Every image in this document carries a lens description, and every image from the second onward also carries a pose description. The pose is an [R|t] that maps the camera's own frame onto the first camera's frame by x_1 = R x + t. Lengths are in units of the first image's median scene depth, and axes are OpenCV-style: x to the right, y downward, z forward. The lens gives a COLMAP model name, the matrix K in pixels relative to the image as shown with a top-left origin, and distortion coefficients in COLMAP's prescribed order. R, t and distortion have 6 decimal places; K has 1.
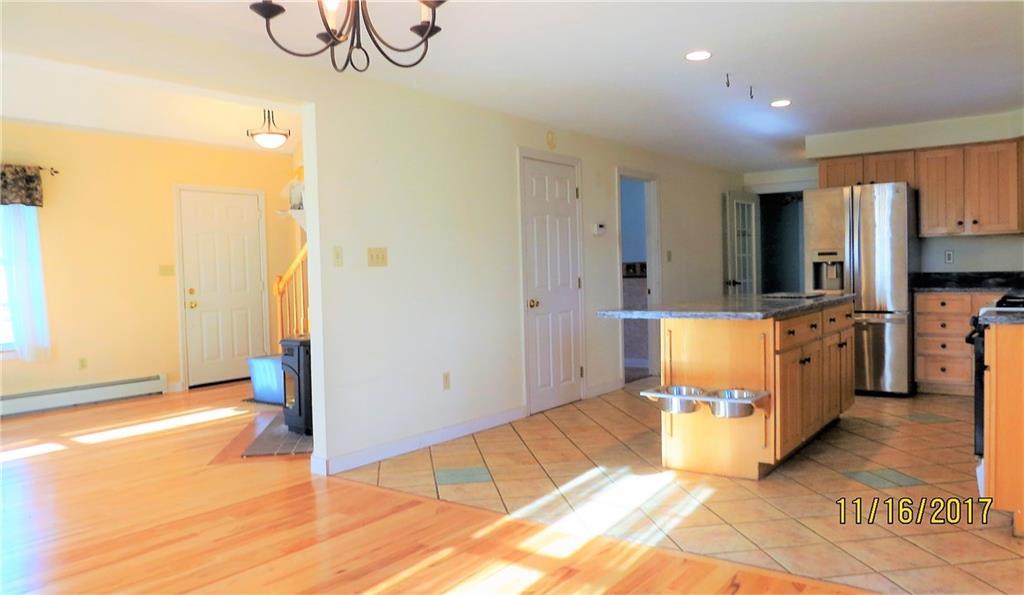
lens RADIAL K [[761.0, 0, 538.4], [0, 761.0, 296.2], [0, 0, 1]] dist [-0.011134, -0.000643]
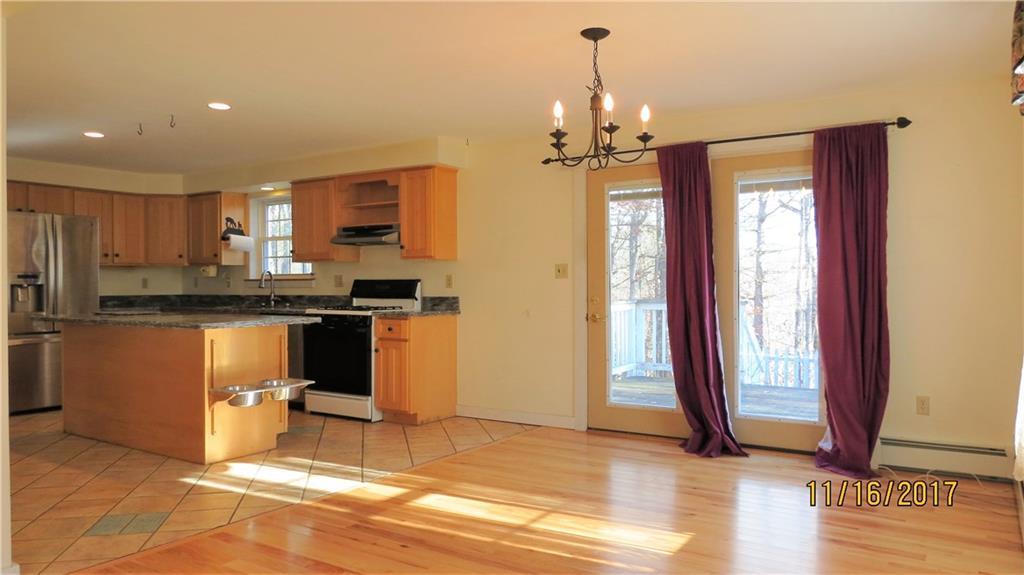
lens RADIAL K [[727.1, 0, 512.0], [0, 727.1, 287.5], [0, 0, 1]] dist [-0.024559, 0.006810]
pose [[-0.023257, 0.020884, 0.999511, -0.621219], [0.040244, 0.998991, -0.019937, 0.004450], [-0.998919, 0.039761, -0.024074, 0.394047]]
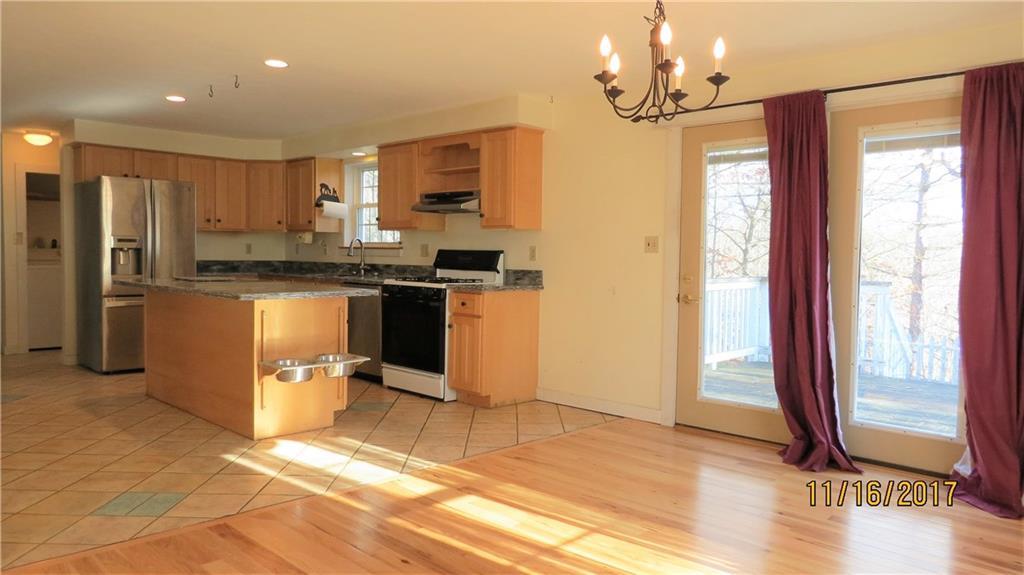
lens RADIAL K [[727.1, 0, 512.0], [0, 727.1, 287.5], [0, 0, 1]] dist [-0.024559, 0.006810]
pose [[0.170058, -0.018824, 0.985254, -0.529014], [0.014951, 0.999752, 0.016521, 0.000136], [-0.985321, 0.011921, 0.170297, 0.325572]]
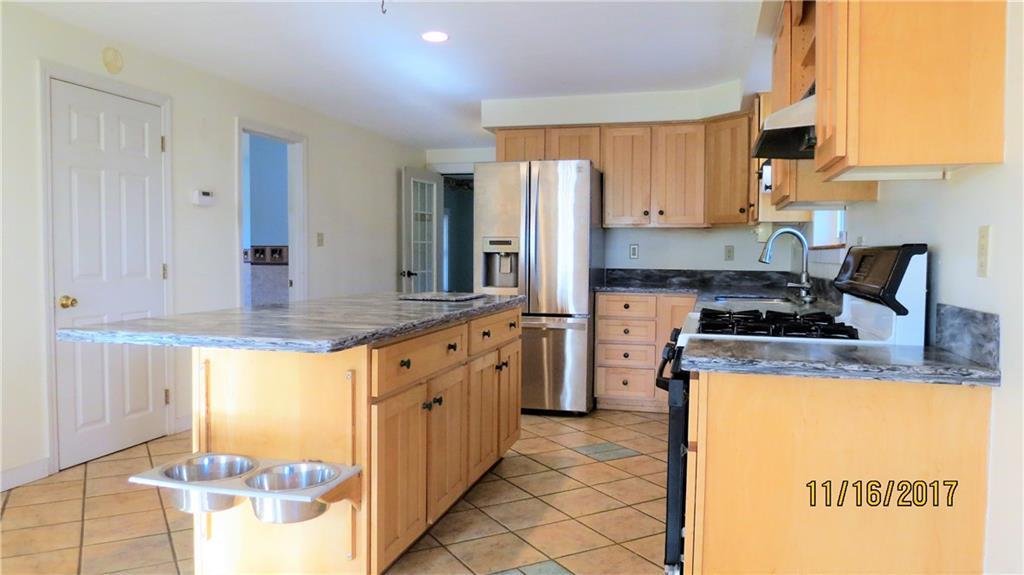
lens RADIAL K [[724.6, 0, 512.0], [0, 724.6, 287.5], [0, 0, 1]] dist [-0.039165, 0.001669]
pose [[0.945163, 0.016750, 0.326170, 0.145527], [-0.019654, 0.999791, 0.005610, -0.012885], [-0.326008, -0.011713, 0.945295, 0.271793]]
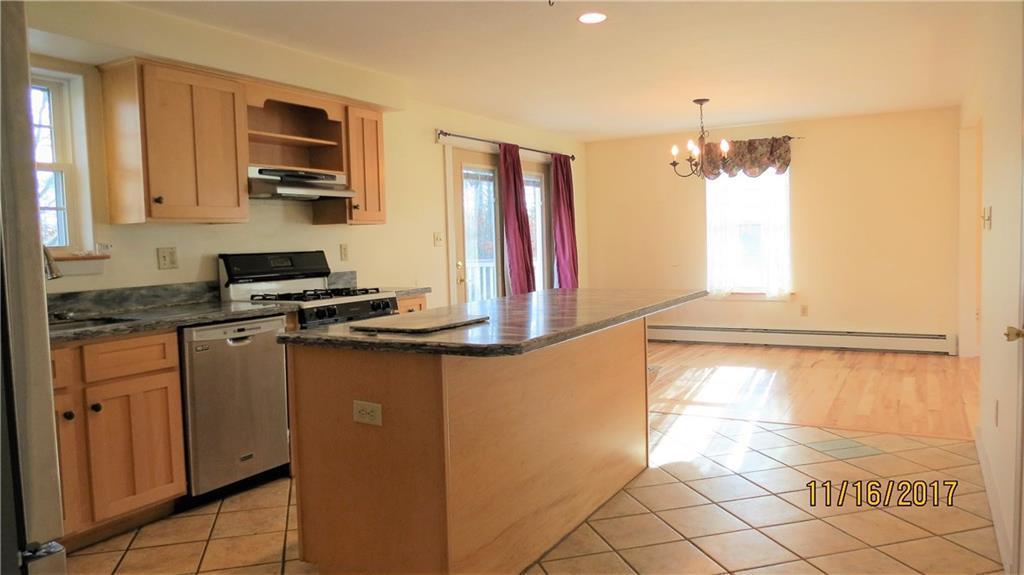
lens RADIAL K [[727.1, 0, 512.0], [0, 727.1, 287.5], [0, 0, 1]] dist [-0.024559, 0.006810]
pose [[-0.994897, 0.058392, -0.082279, 0.269637], [0.049620, 0.993244, 0.104902, -0.063894], [0.087848, 0.100284, -0.991073, 1.271203]]
